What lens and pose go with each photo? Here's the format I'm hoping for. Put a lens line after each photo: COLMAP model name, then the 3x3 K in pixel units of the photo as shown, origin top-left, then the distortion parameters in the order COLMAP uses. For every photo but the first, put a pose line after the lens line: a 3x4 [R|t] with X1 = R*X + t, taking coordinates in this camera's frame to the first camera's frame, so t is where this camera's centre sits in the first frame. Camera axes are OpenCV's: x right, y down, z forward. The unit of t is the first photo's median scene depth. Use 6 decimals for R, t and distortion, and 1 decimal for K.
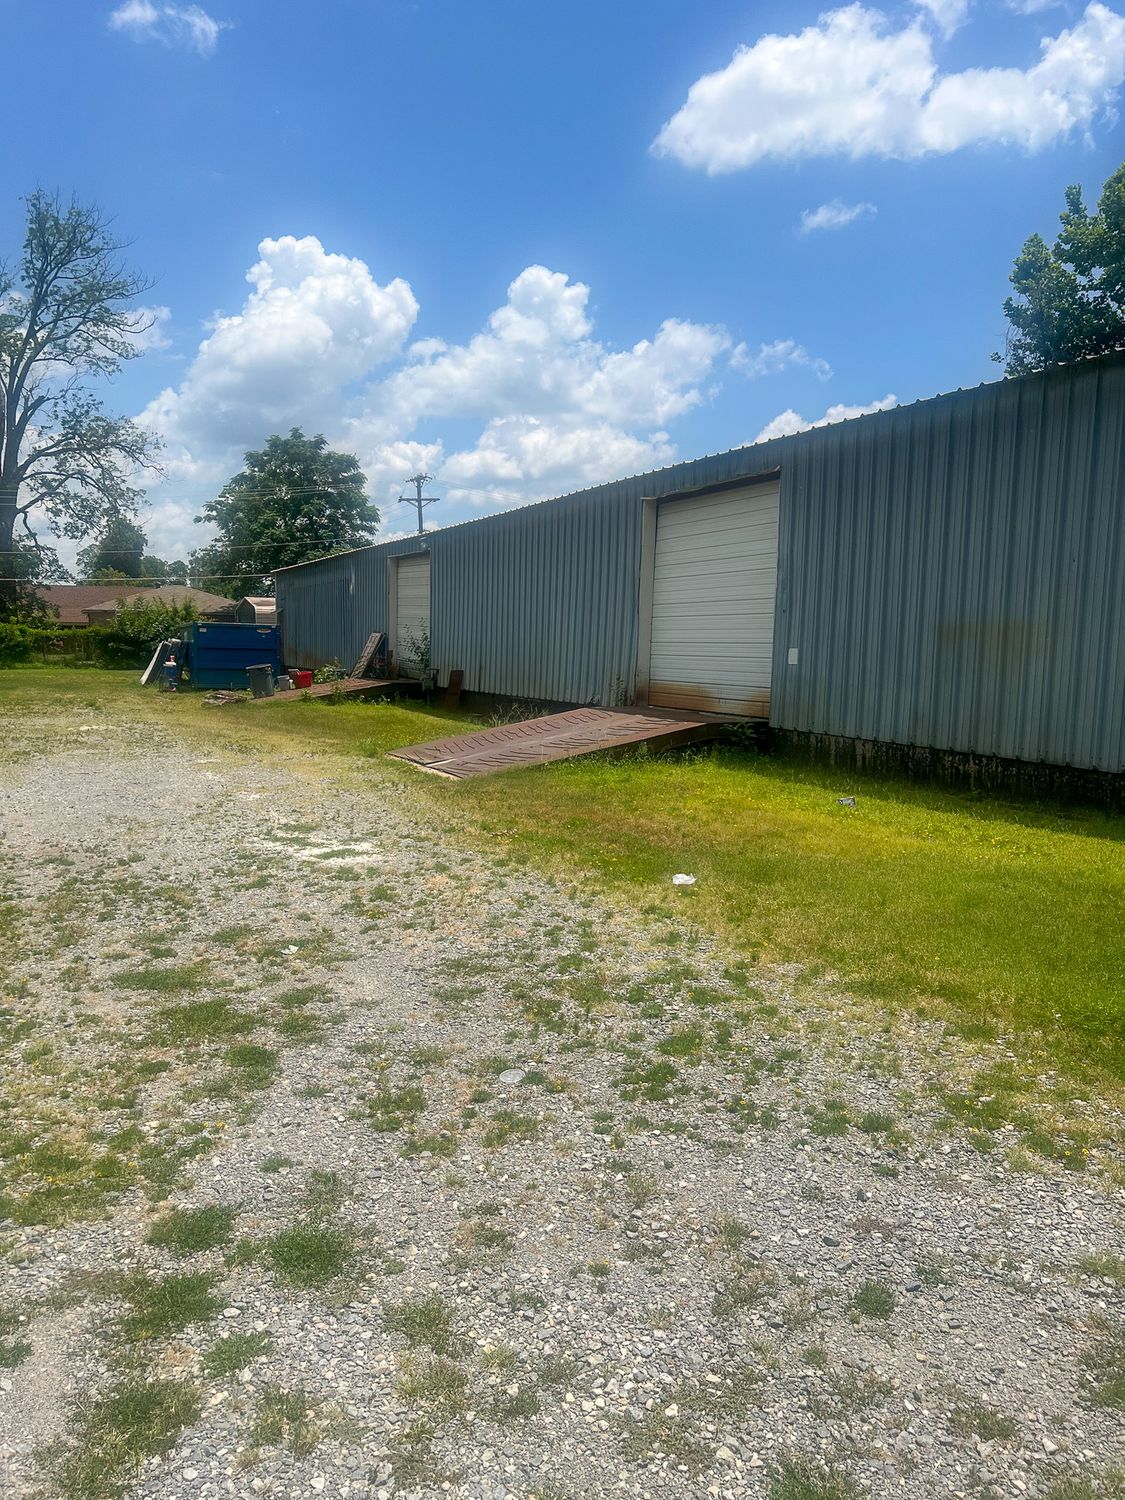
lens RADIAL K [[1120.6, 0, 566.7], [0, 1120.6, 749.2], [0, 0, 1]] dist [-0.038295, 0.000885]
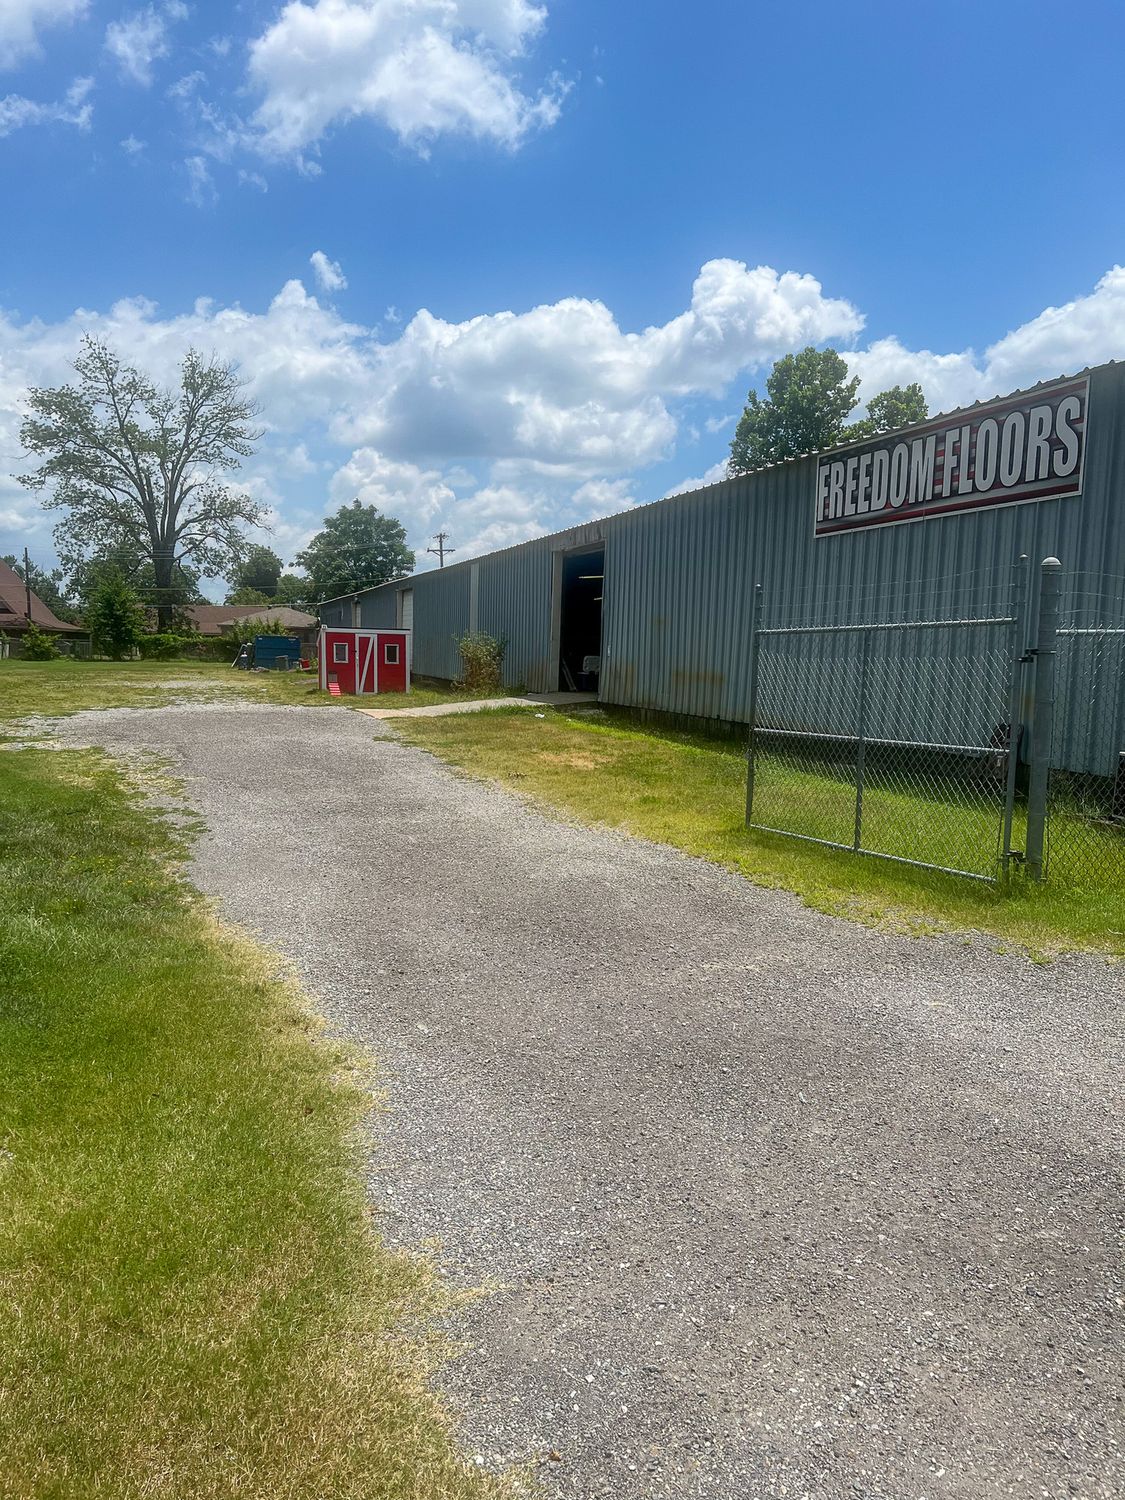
lens RADIAL K [[1120.6, 0, 558.7], [0, 1120.6, 753.6], [0, 0, 1]] dist [-0.038295, 0.000885]
pose [[0.991491, 0.022893, -0.128147, 0.220236], [-0.023963, 0.999690, -0.006814, 0.046698], [0.127952, 0.009826, 0.991732, -0.427996]]
